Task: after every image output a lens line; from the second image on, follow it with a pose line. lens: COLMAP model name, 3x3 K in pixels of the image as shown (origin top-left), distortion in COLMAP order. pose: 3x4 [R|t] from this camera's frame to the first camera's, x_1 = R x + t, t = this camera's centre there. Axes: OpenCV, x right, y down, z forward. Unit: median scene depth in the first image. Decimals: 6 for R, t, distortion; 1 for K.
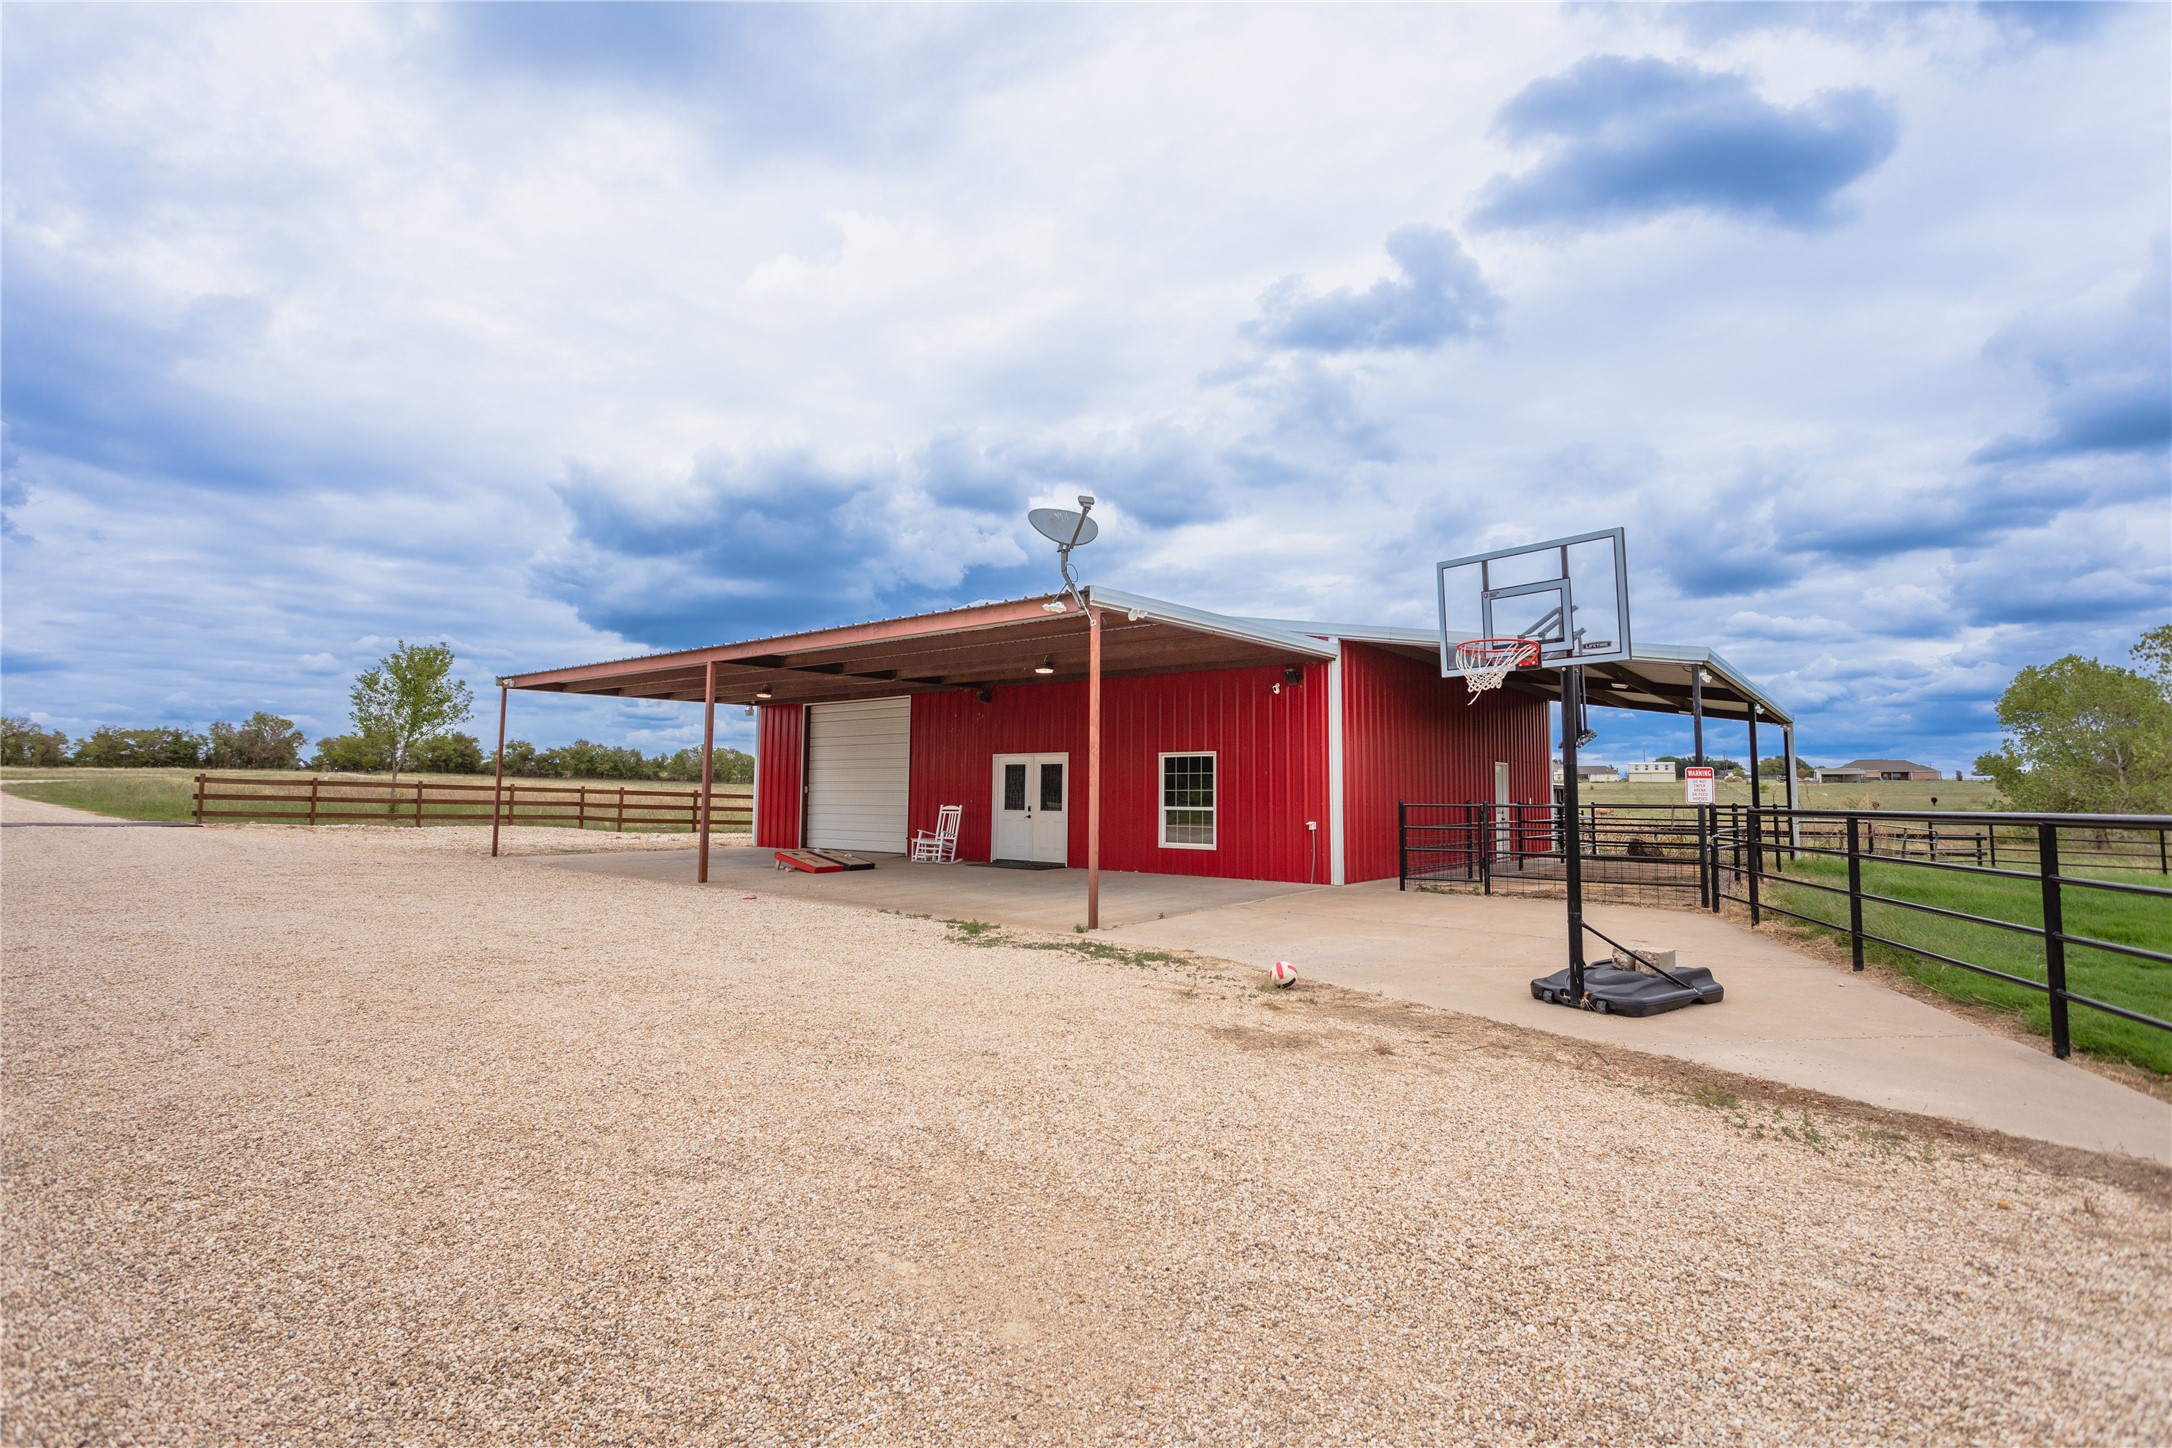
lens RADIAL K [[1054.5, 0, 1085.1], [0, 1054.5, 715.4], [0, 0, 1]] dist [-0.016575, 0.000143]
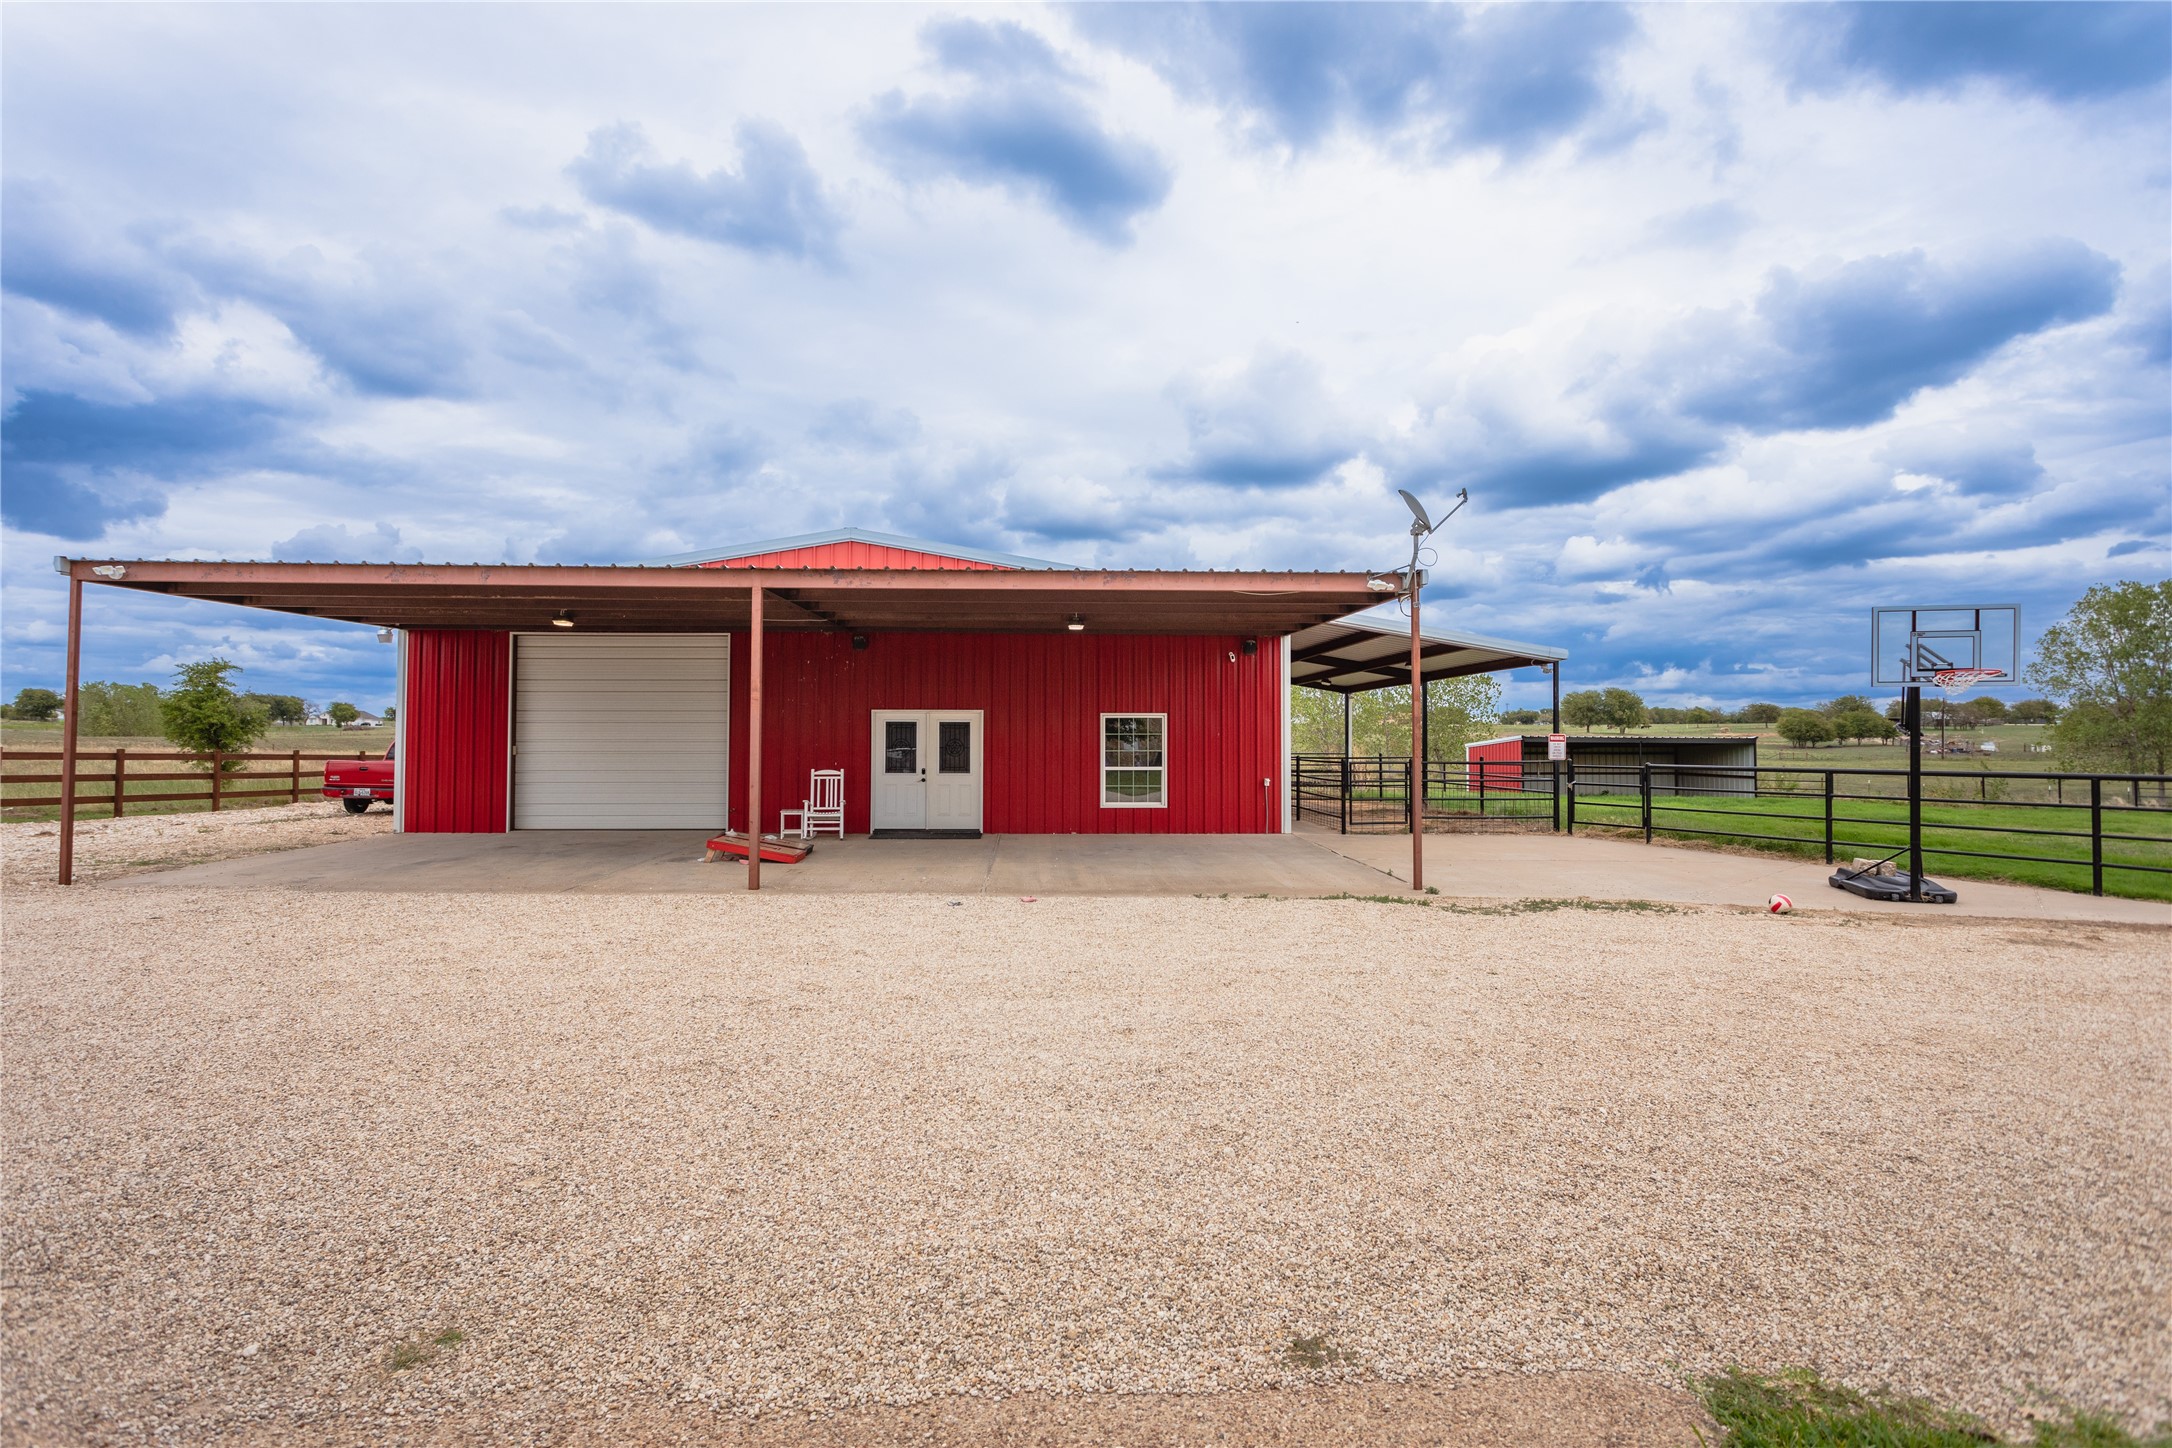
lens RADIAL K [[1128.1, 0, 1083.9], [0, 1128.1, 790.1], [0, 0, 1]] dist [0.022428, 0.000051]
pose [[0.741758, -0.028780, 0.670050, -0.587406], [-0.047826, 0.994265, 0.095651, 0.005205], [-0.668960, -0.102996, 0.736128, 0.189852]]
